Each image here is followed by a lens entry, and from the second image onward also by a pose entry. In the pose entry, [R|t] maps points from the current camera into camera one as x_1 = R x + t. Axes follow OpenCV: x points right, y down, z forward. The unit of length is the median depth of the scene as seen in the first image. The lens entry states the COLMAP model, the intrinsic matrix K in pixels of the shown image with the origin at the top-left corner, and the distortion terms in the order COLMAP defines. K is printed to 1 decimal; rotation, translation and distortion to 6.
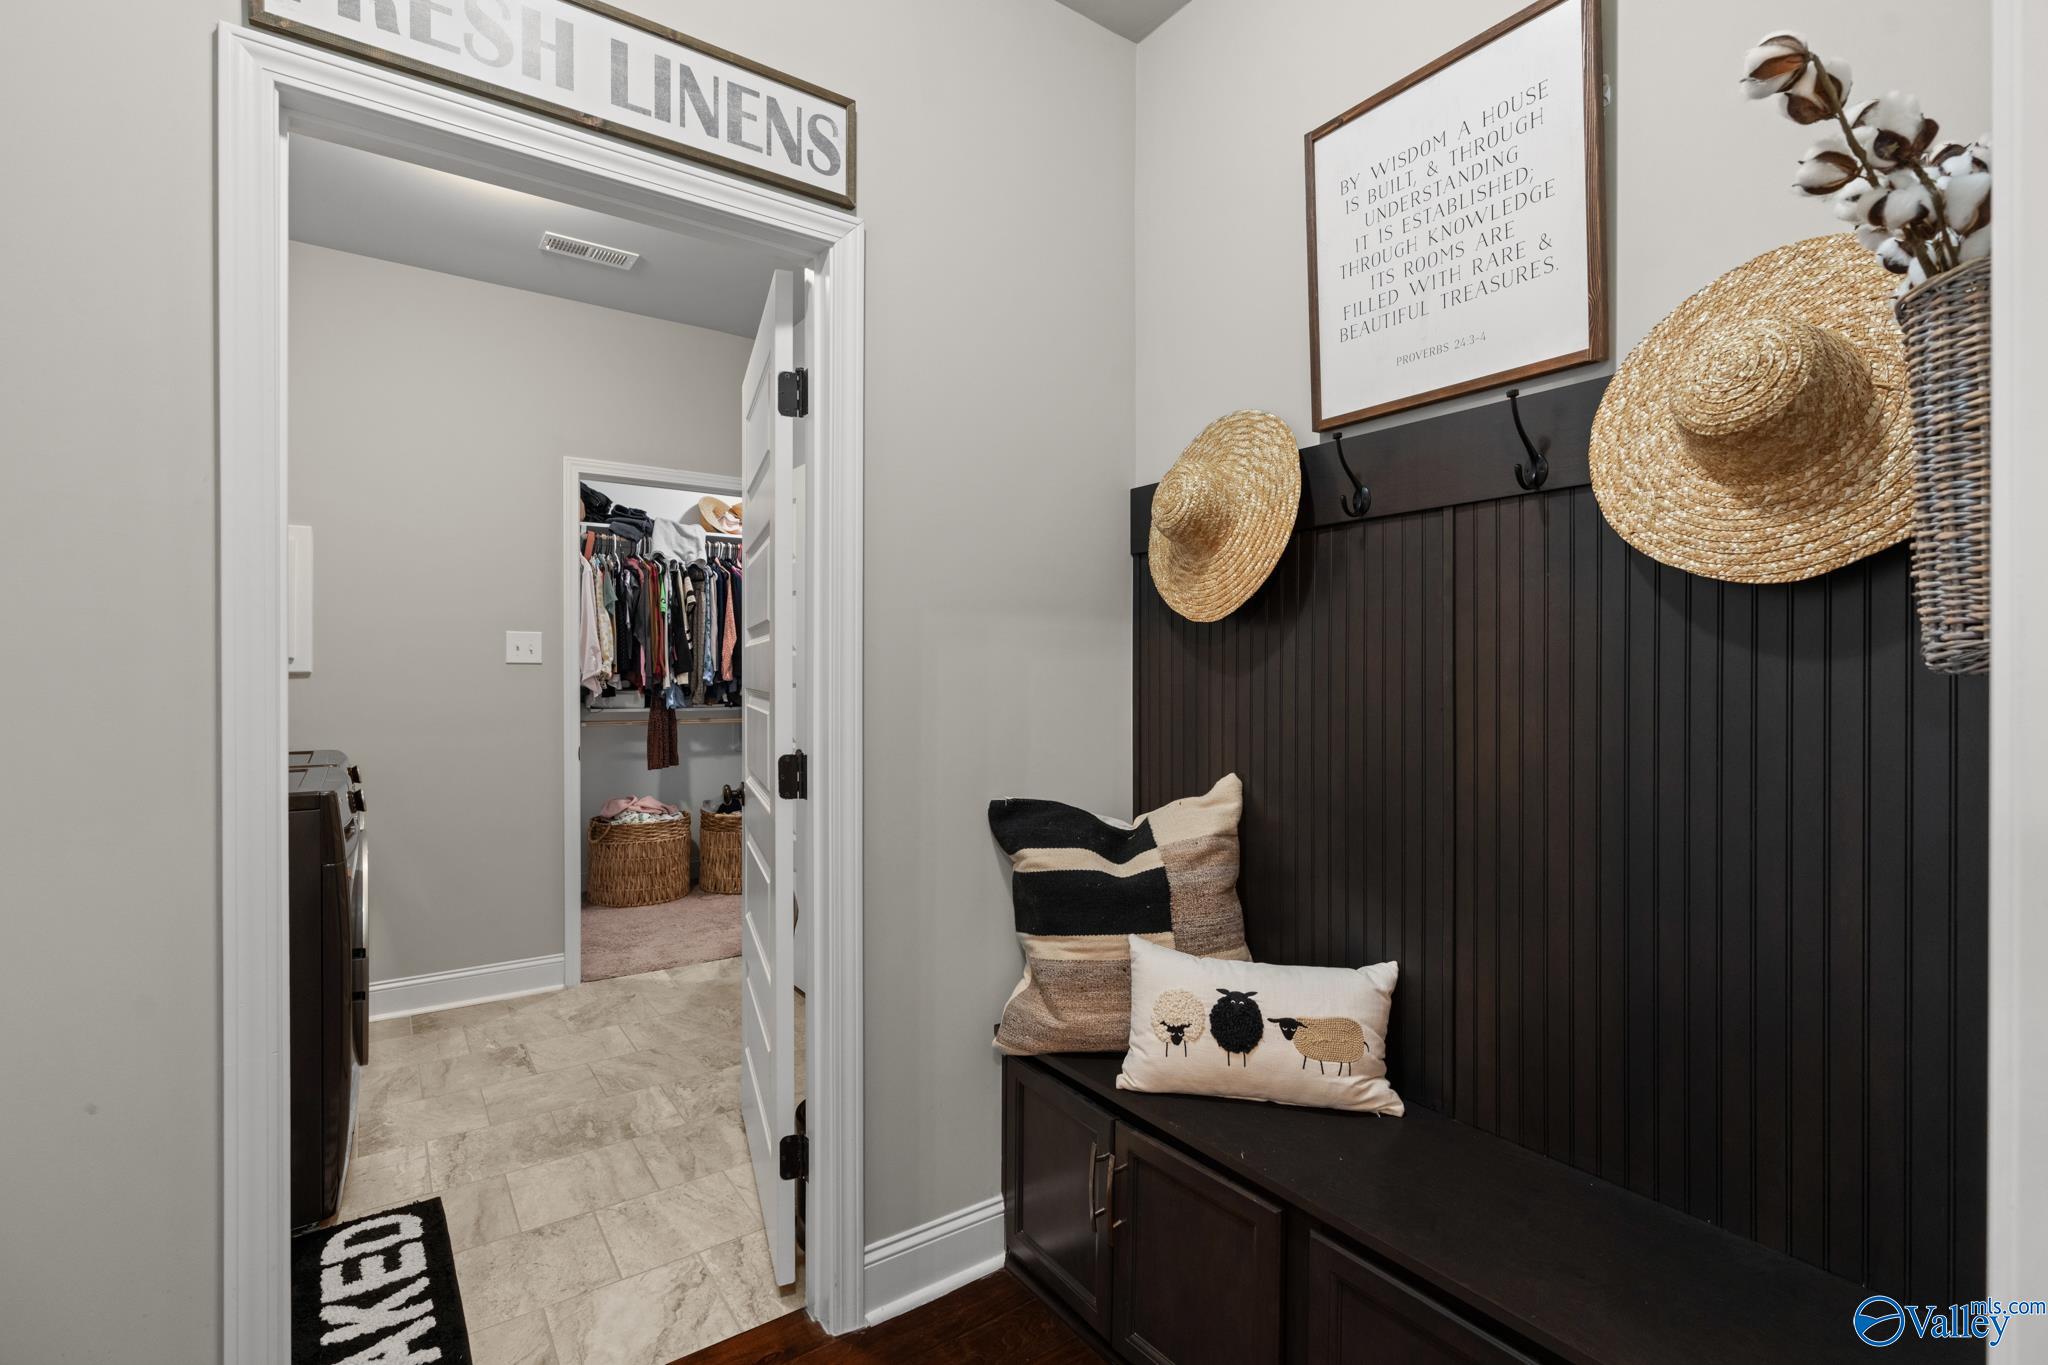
lens RADIAL K [[940.2, 0, 1024.9], [0, 940.2, 678.5], [0, 0, 1]] dist [-0.012781, 0.005215]
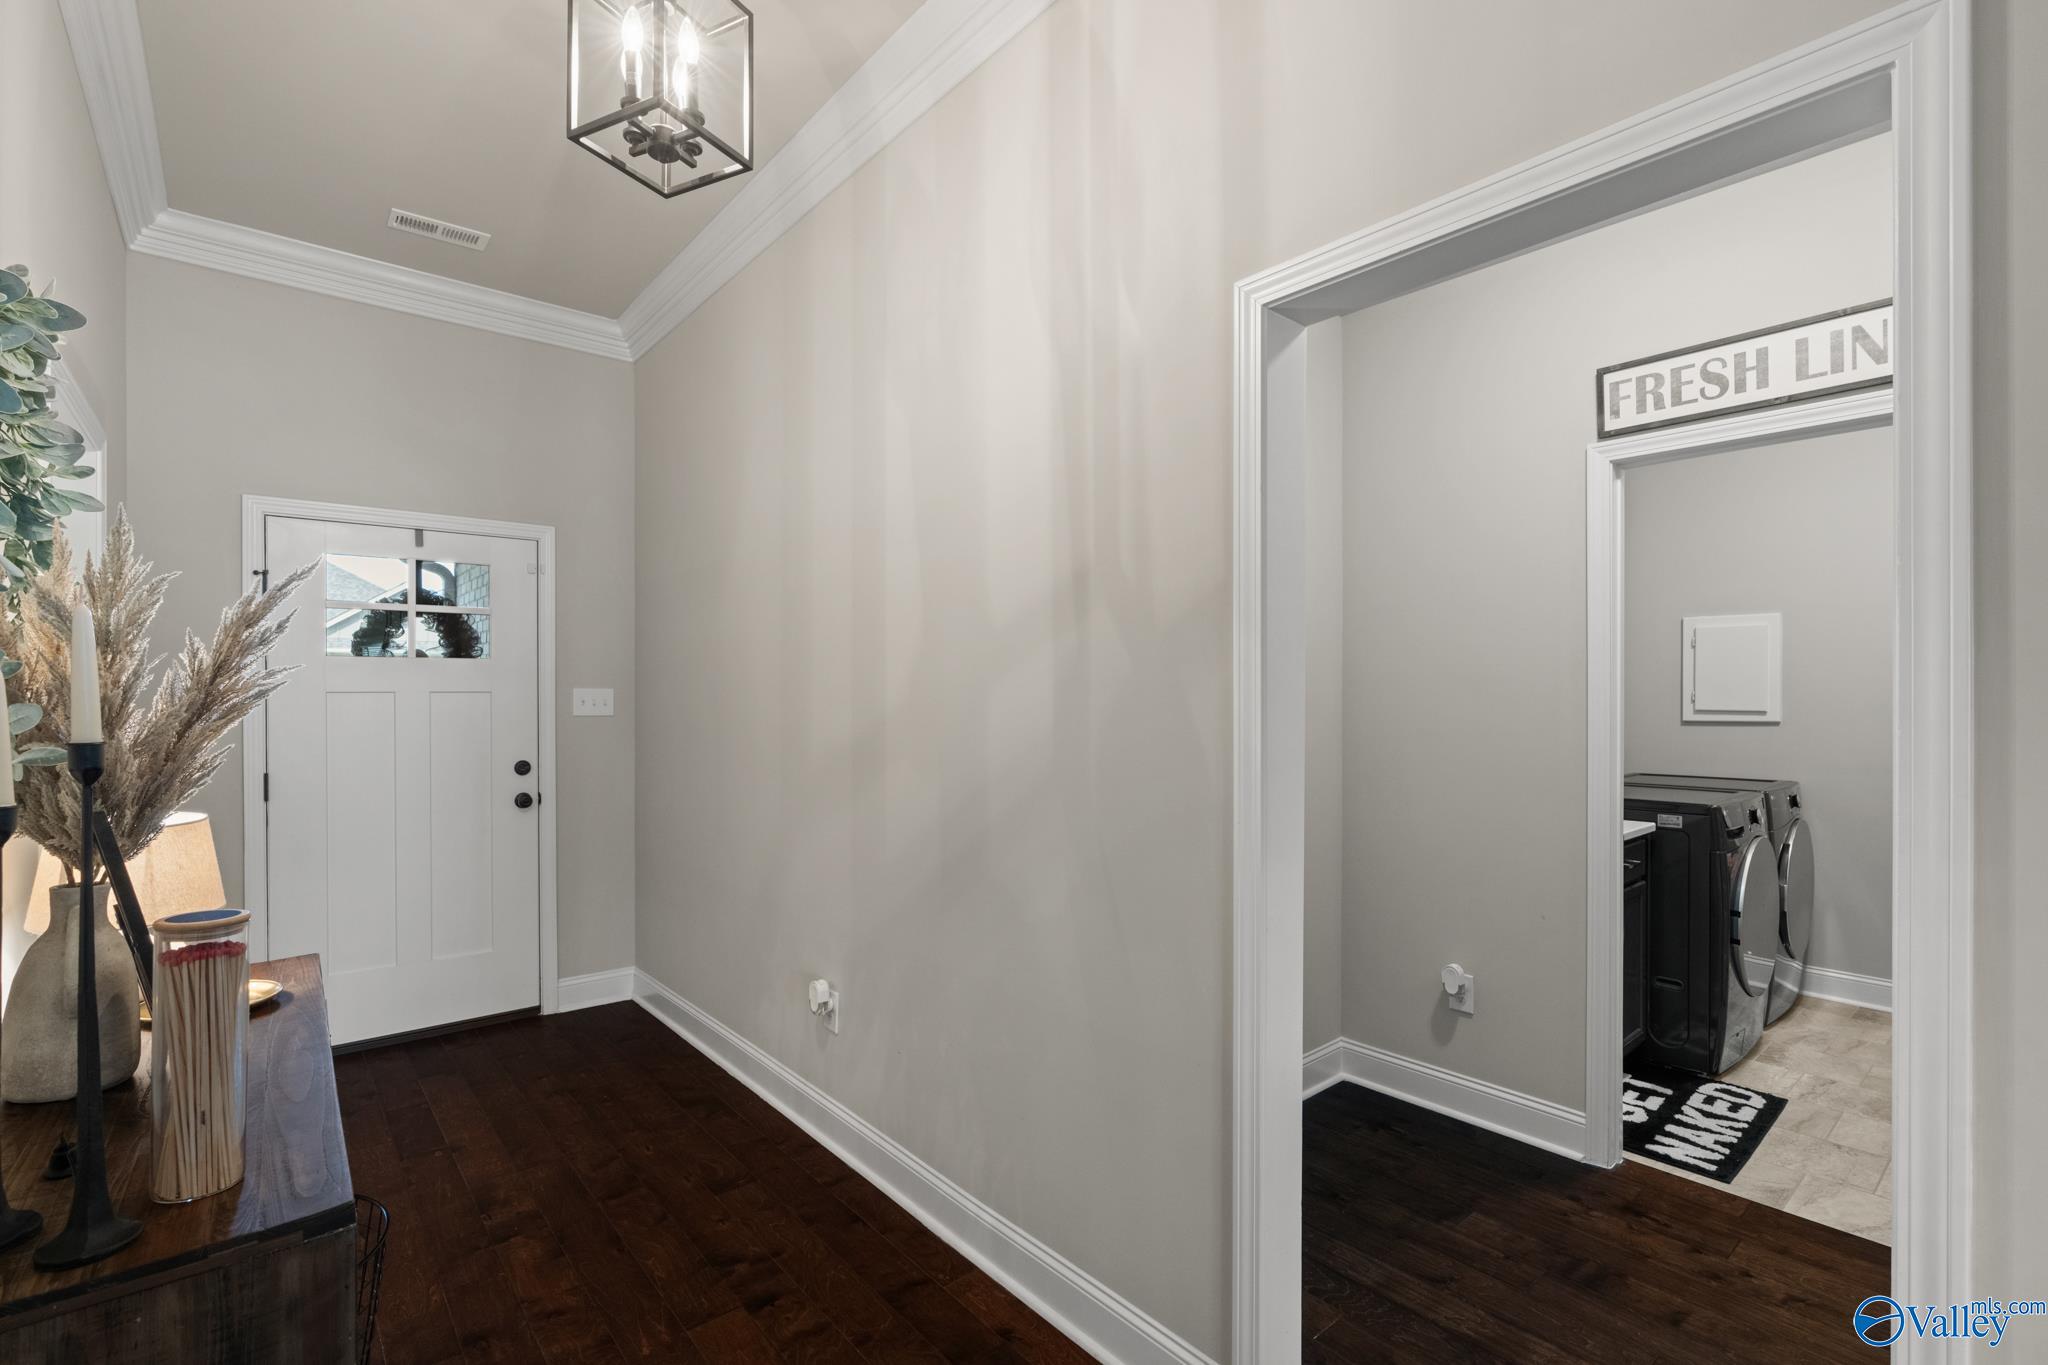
lens RADIAL K [[940.2, 0, 1045.1], [0, 940.2, 686.8], [0, 0, 1]] dist [-0.012781, 0.005215]
pose [[0.104609, -0.007854, -0.994482, 0.435697], [-0.010941, 0.999899, -0.009047, -0.032452], [0.994453, 0.011827, 0.104512, -0.183470]]
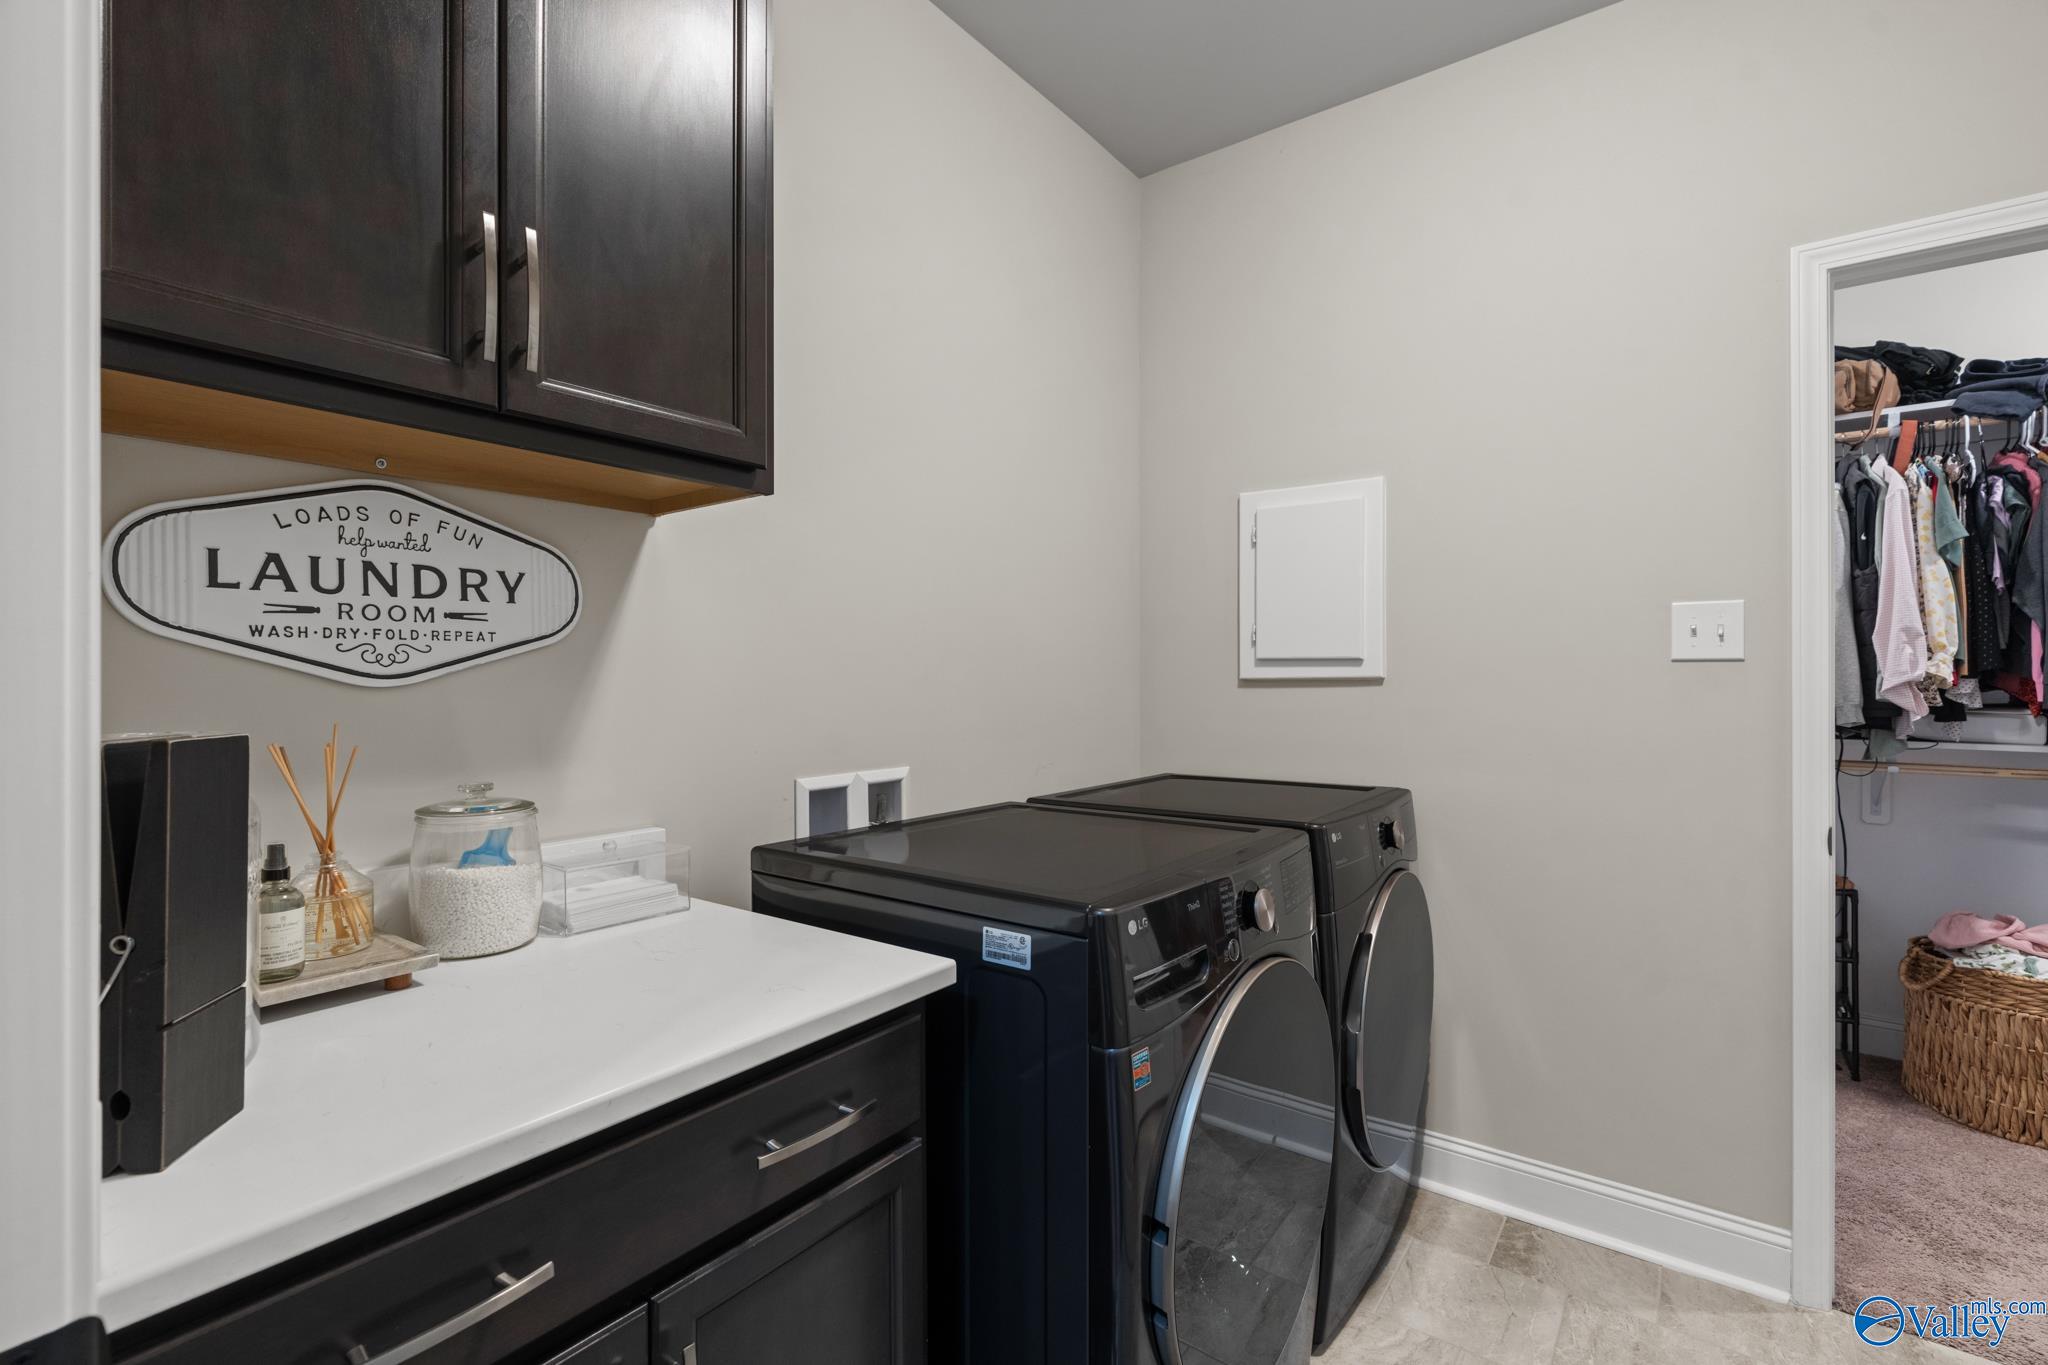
lens RADIAL K [[940.2, 0, 1016.3], [0, 940.2, 679.0], [0, 0, 1]] dist [-0.012781, 0.005215]
pose [[0.316340, -0.000491, -0.948646, -0.155820], [-0.002547, 0.999996, -0.001367, -0.003505], [0.948642, 0.002849, 0.316338, 0.471588]]
